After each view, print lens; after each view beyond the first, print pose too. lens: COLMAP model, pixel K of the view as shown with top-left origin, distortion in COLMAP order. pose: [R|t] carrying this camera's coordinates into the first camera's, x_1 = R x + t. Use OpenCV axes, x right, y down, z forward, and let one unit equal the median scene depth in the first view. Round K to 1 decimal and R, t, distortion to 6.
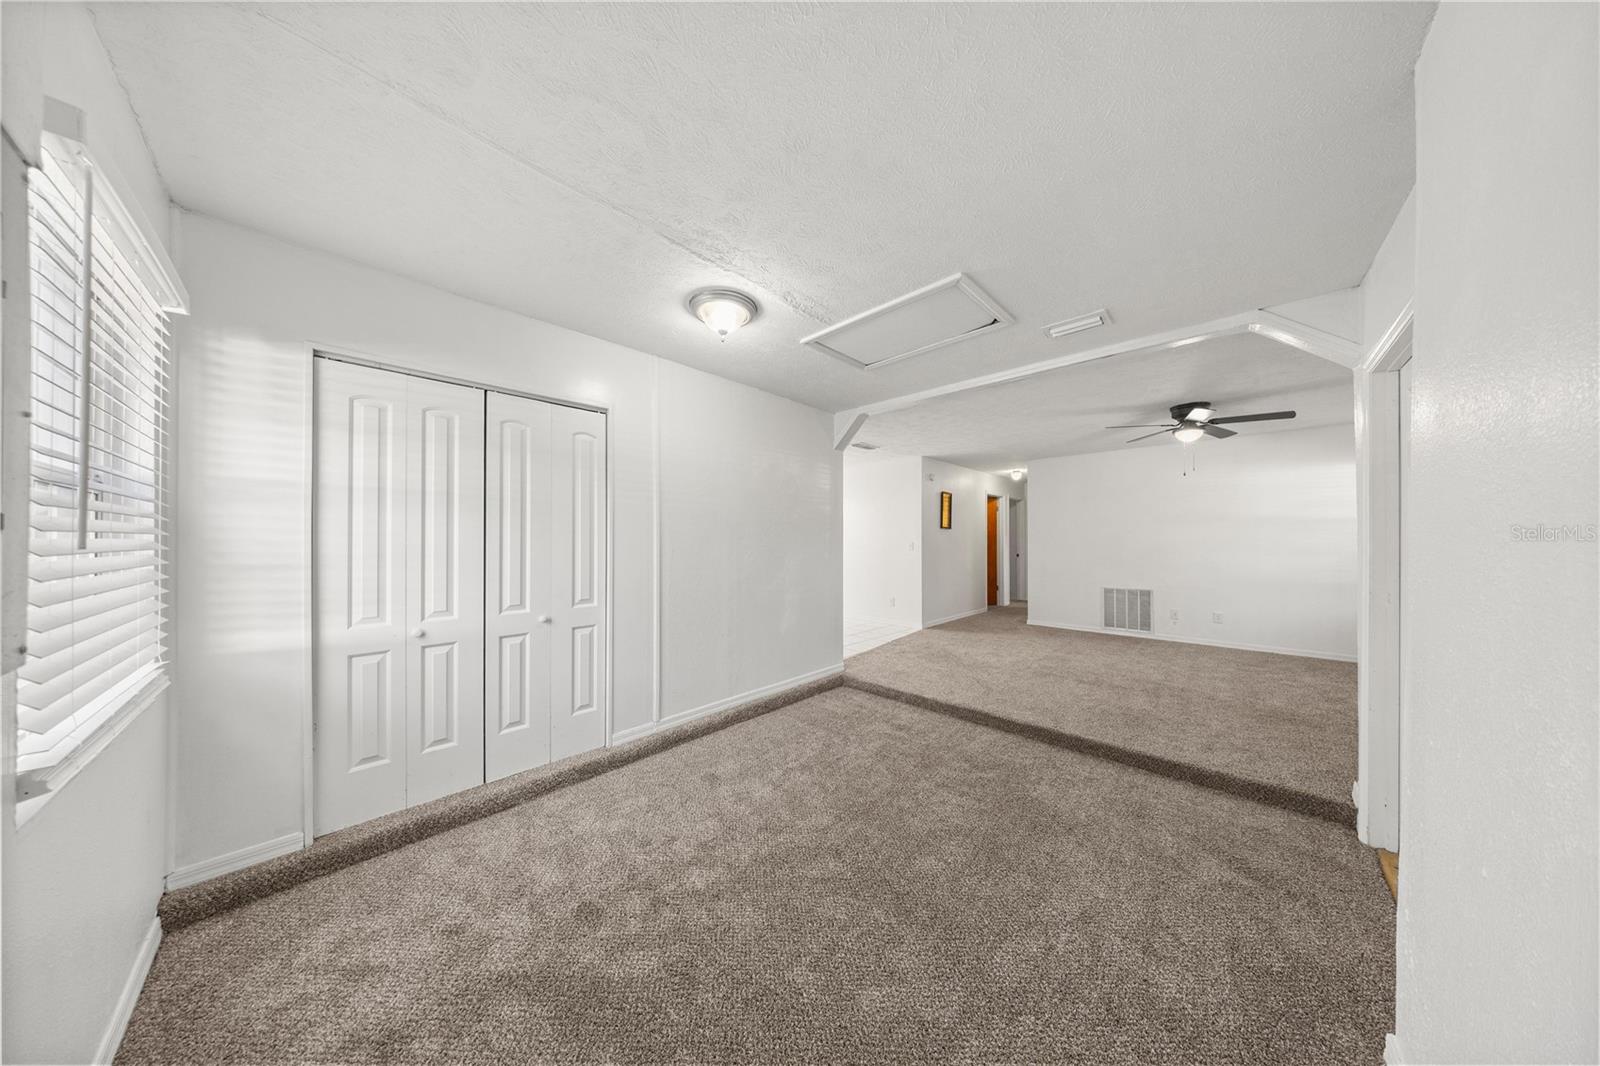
lens RADIAL K [[460.1, 0, 800.3], [0, 460.1, 540.2], [0, 0, 1]] dist [-0.004713, -0.000059]
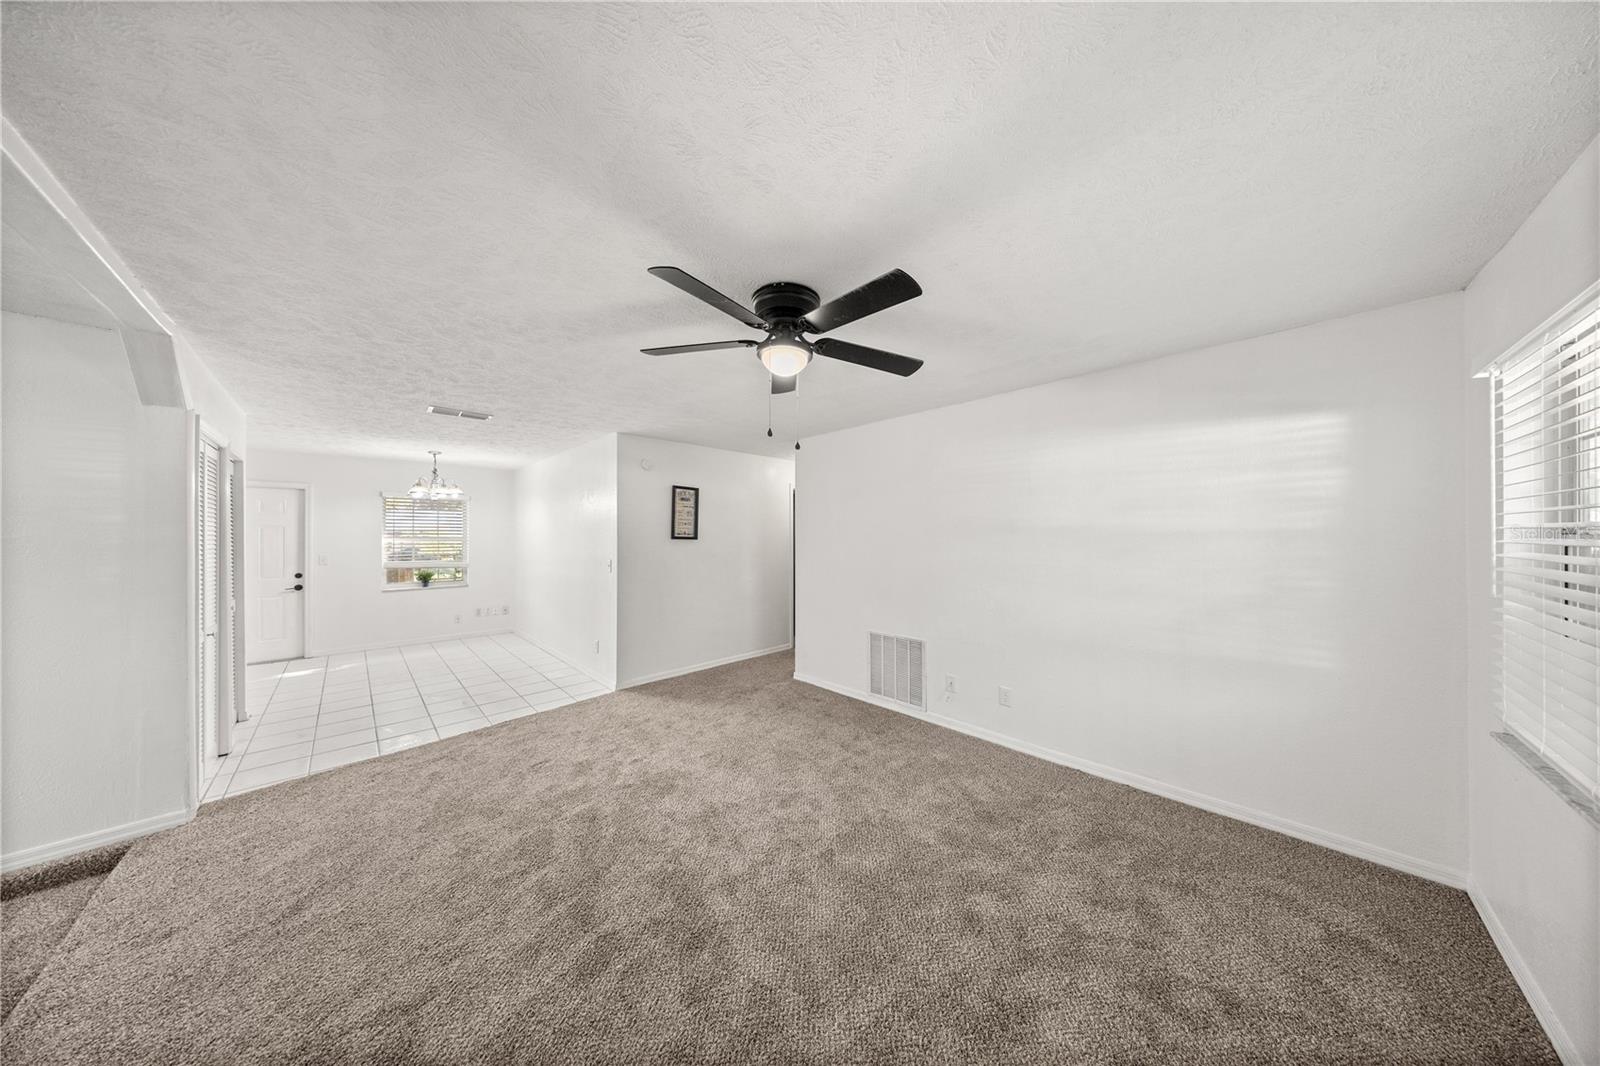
lens RADIAL K [[460.1, 0, 800.3], [0, 460.1, 540.2], [0, 0, 1]] dist [-0.004713, -0.000059]
pose [[0.999284, -0.008138, -0.036955, 0.654187], [0.008283, 0.999959, 0.003788, -0.030644], [0.036922, -0.004091, 0.999310, 0.397360]]
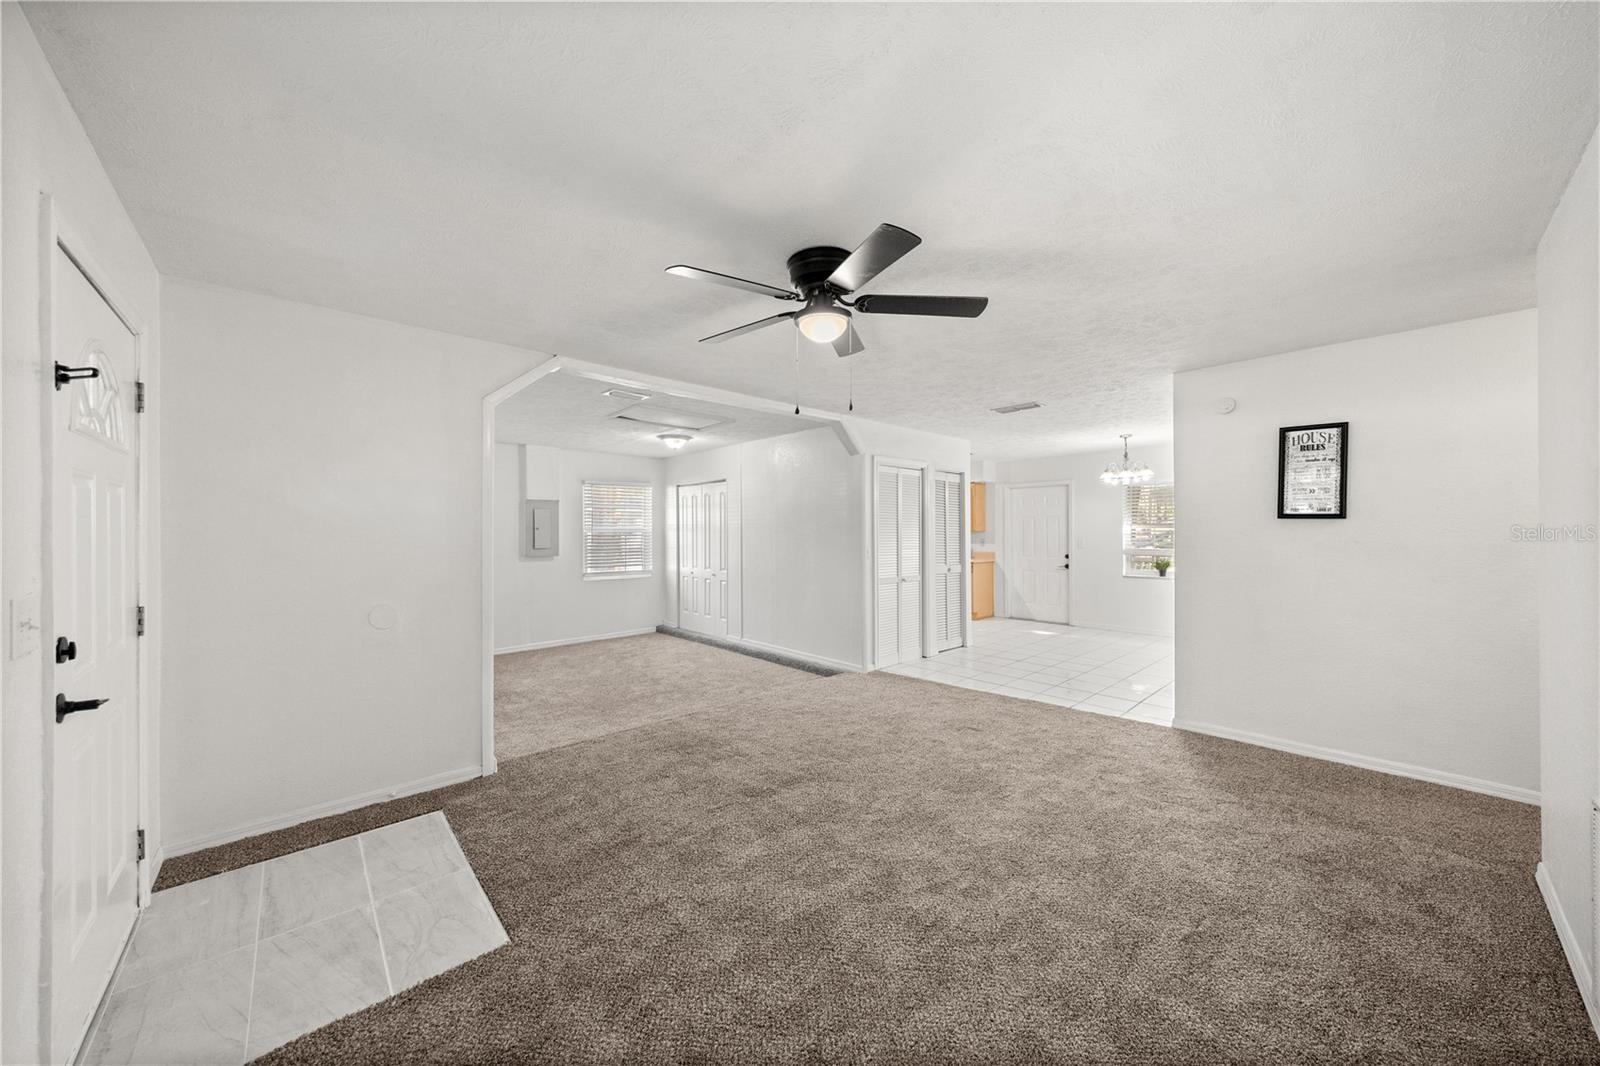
lens RADIAL K [[547.8, 0, 800.0], [0, 547.8, 533.0], [0, 0, 1]] dist [0.010820, -0.000017]
pose [[-0.064388, -0.005747, -0.997908, 1.034454], [-0.000305, 0.999983, -0.005739, -0.011316], [0.997925, -0.000065, -0.064389, 0.754816]]
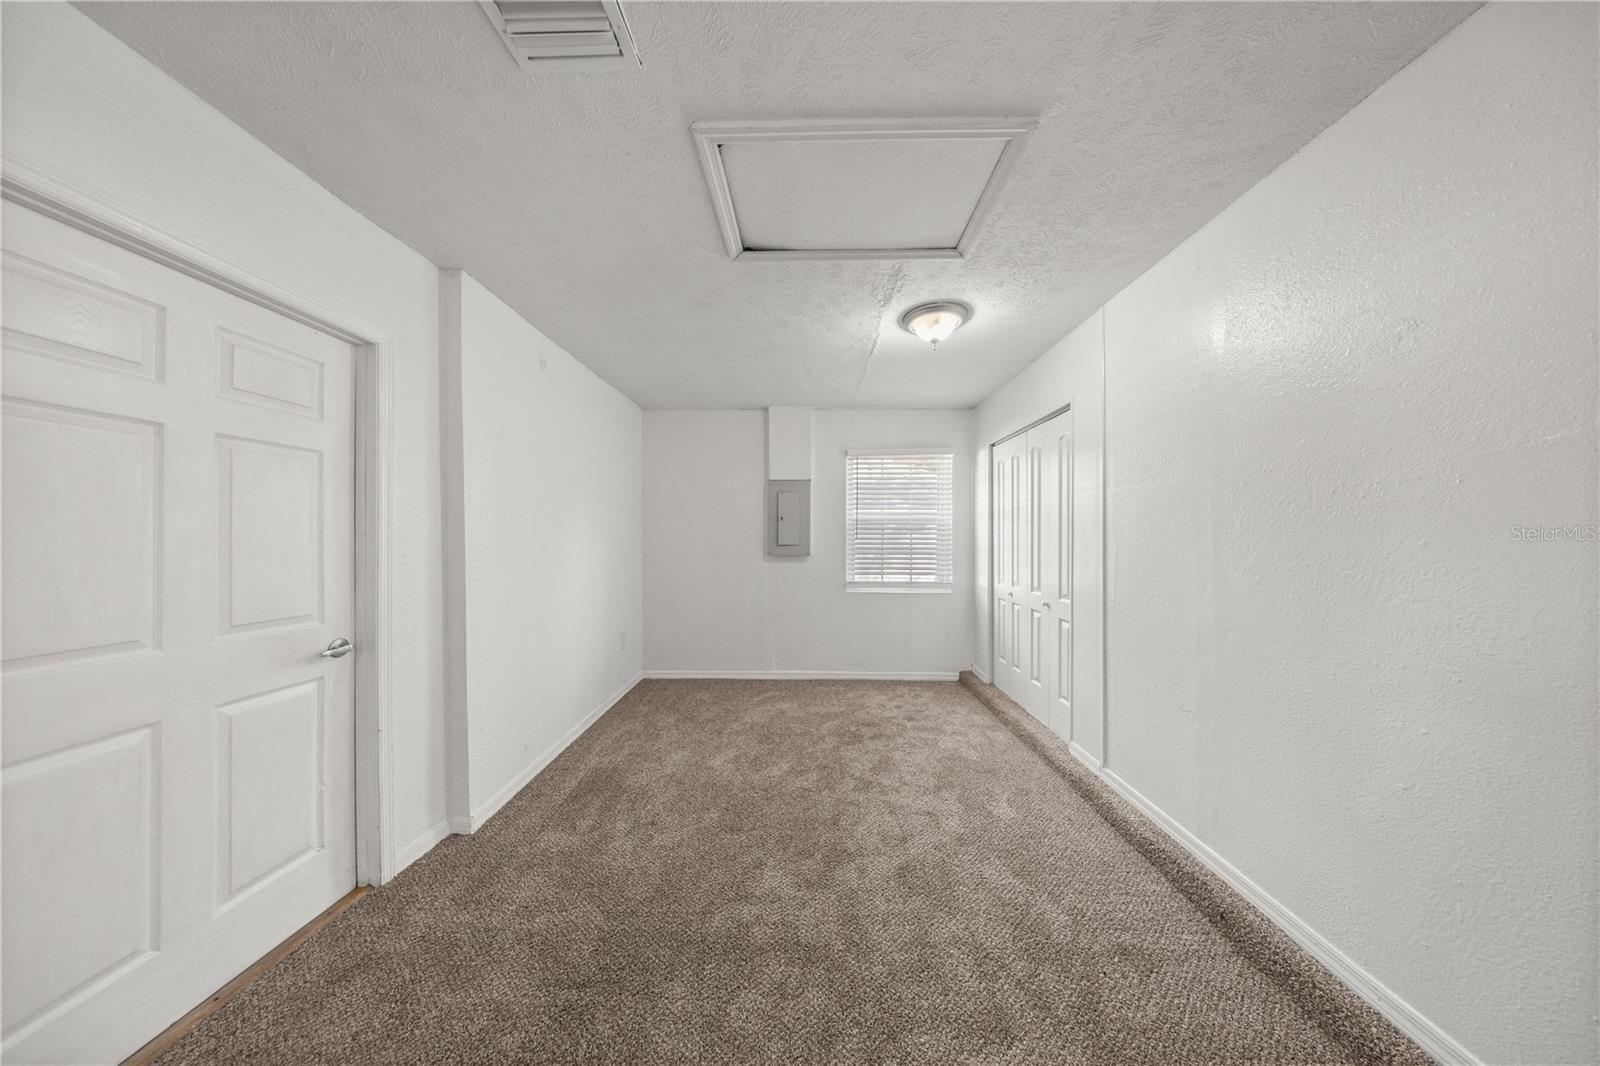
lens RADIAL K [[454.9, 0, 802.1], [0, 454.9, 535.6], [0, 0, 1]] dist [0.000110, -0.000010]
pose [[-0.739364, -0.012083, -0.673197, 0.326151], [-0.009656, 0.999926, -0.007342, 0.005610], [0.673236, 0.001072, -0.739427, 0.671083]]
